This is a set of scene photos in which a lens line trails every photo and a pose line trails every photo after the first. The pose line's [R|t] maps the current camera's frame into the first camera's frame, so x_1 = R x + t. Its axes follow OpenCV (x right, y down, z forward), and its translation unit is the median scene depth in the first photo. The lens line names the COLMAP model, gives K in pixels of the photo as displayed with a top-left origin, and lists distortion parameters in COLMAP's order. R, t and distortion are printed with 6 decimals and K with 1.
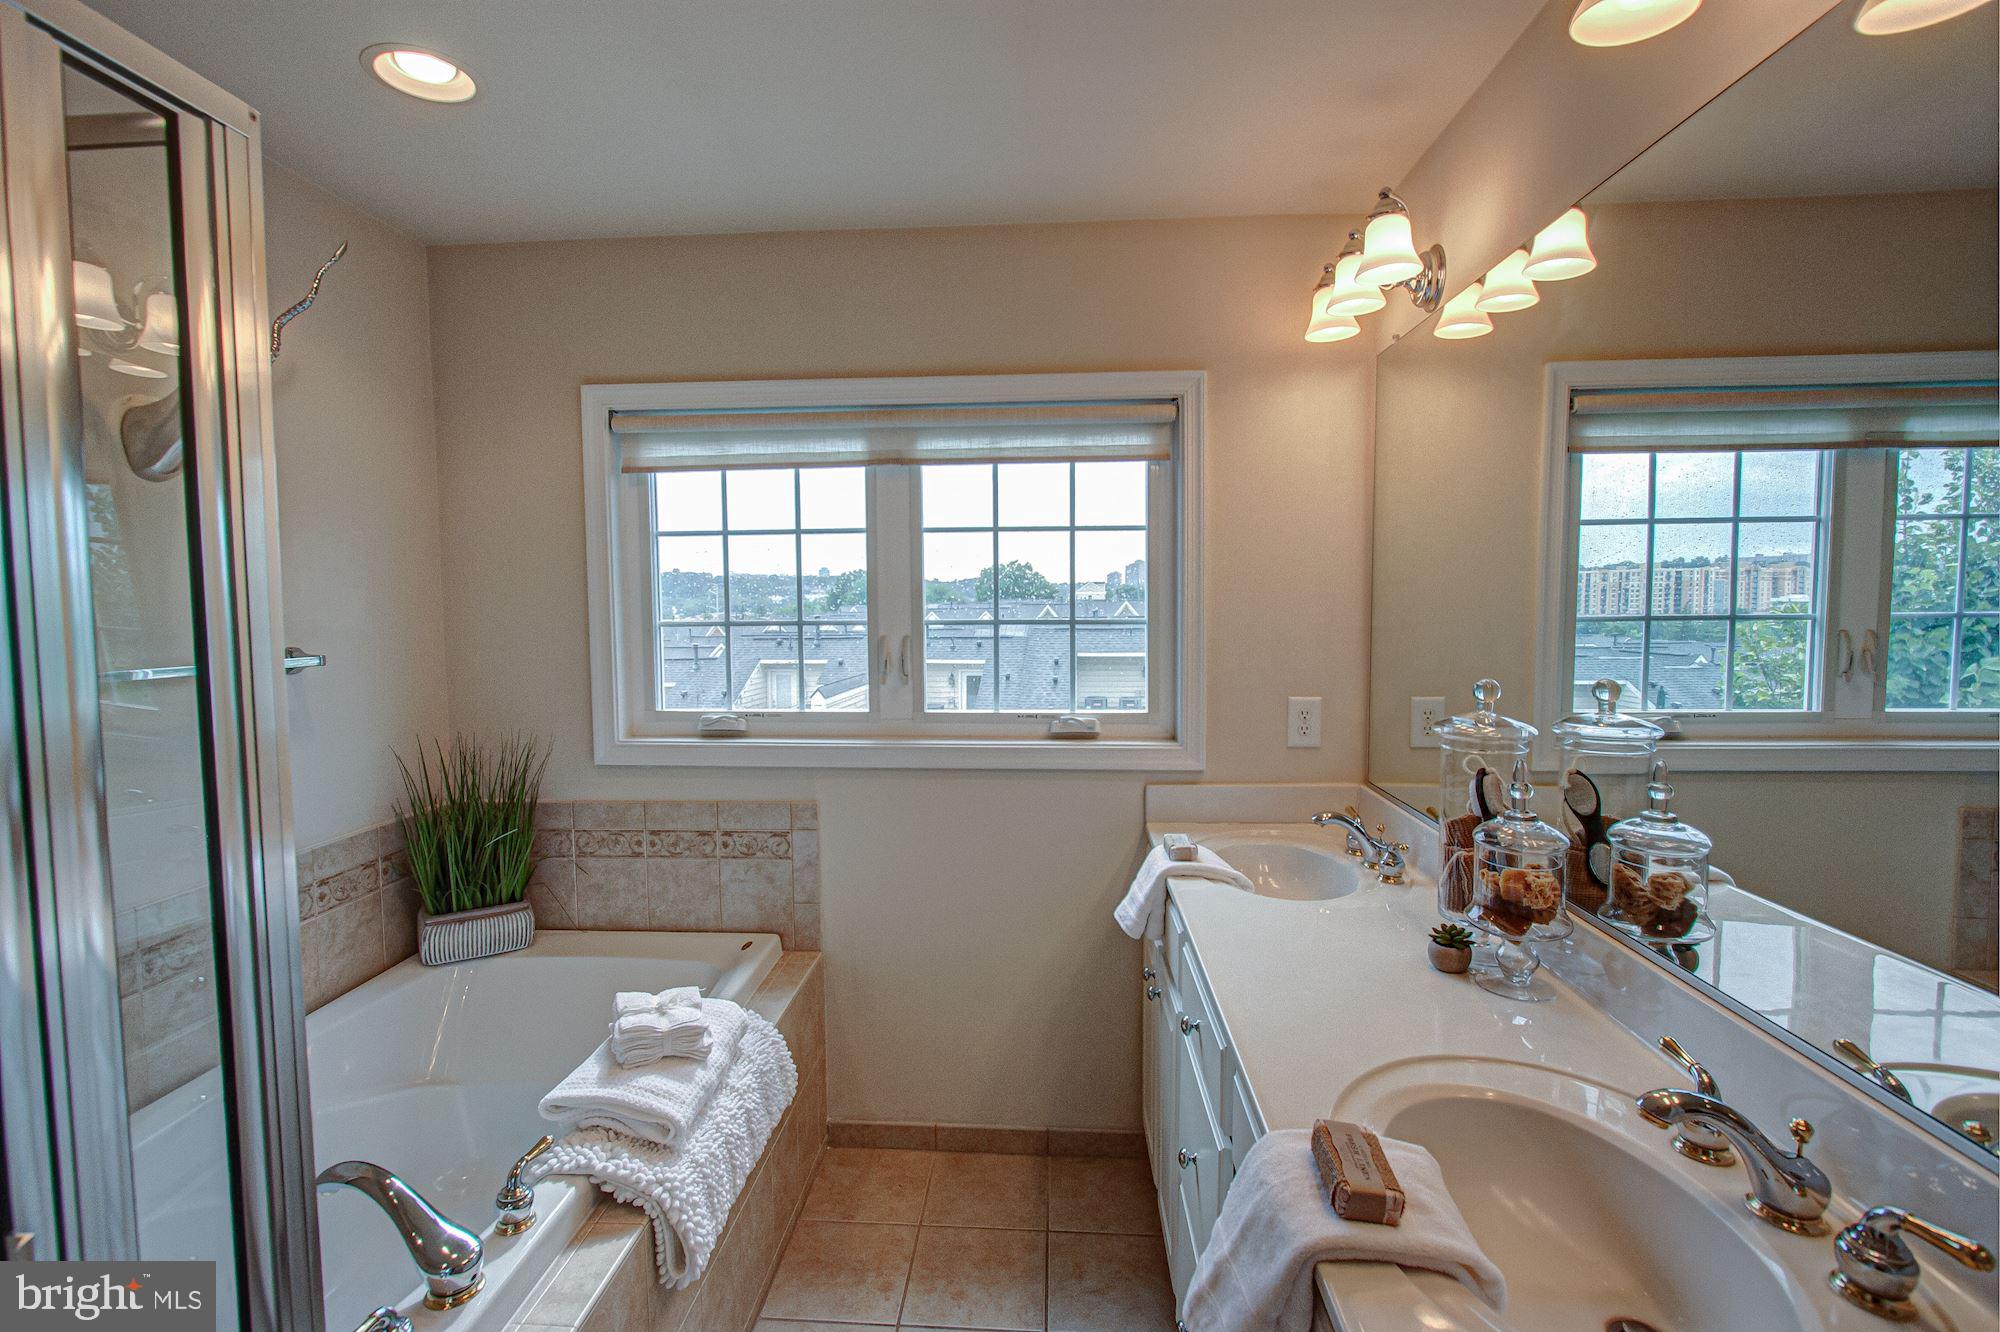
lens RADIAL K [[930.6, 0, 997.9], [0, 930.6, 653.6], [0, 0, 1]] dist [-0.010250, 0.003441]
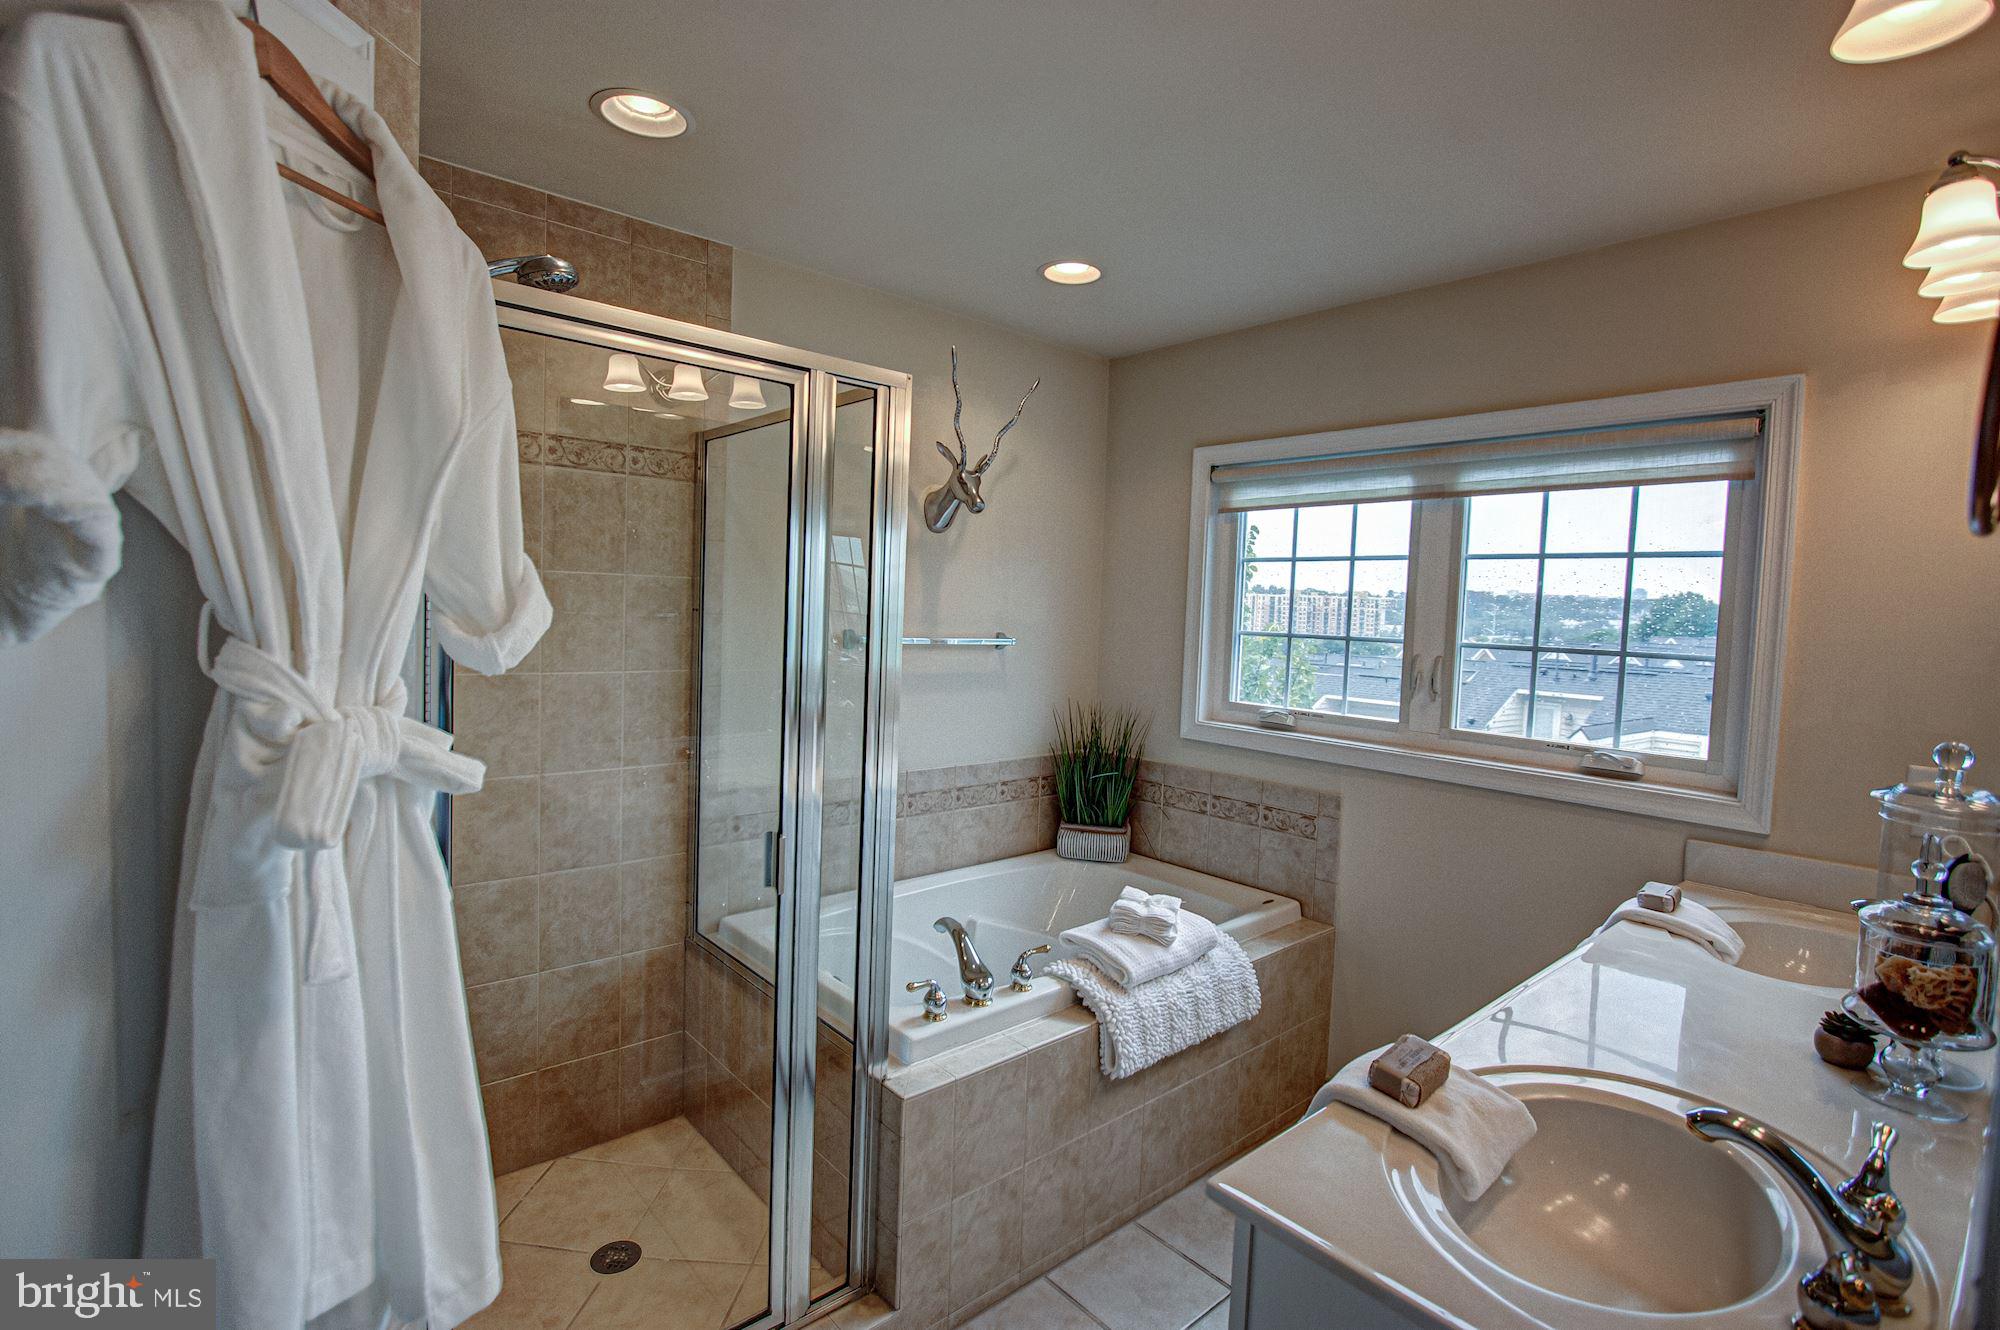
lens RADIAL K [[930.6, 0, 999.2], [0, 930.6, 665.9], [0, 0, 1]] dist [-0.010250, 0.003441]
pose [[0.706706, 0.078502, -0.703139, 0.305247], [-0.086446, 0.995960, 0.024310, 0.009883], [0.702206, 0.043604, 0.710637, -0.115512]]
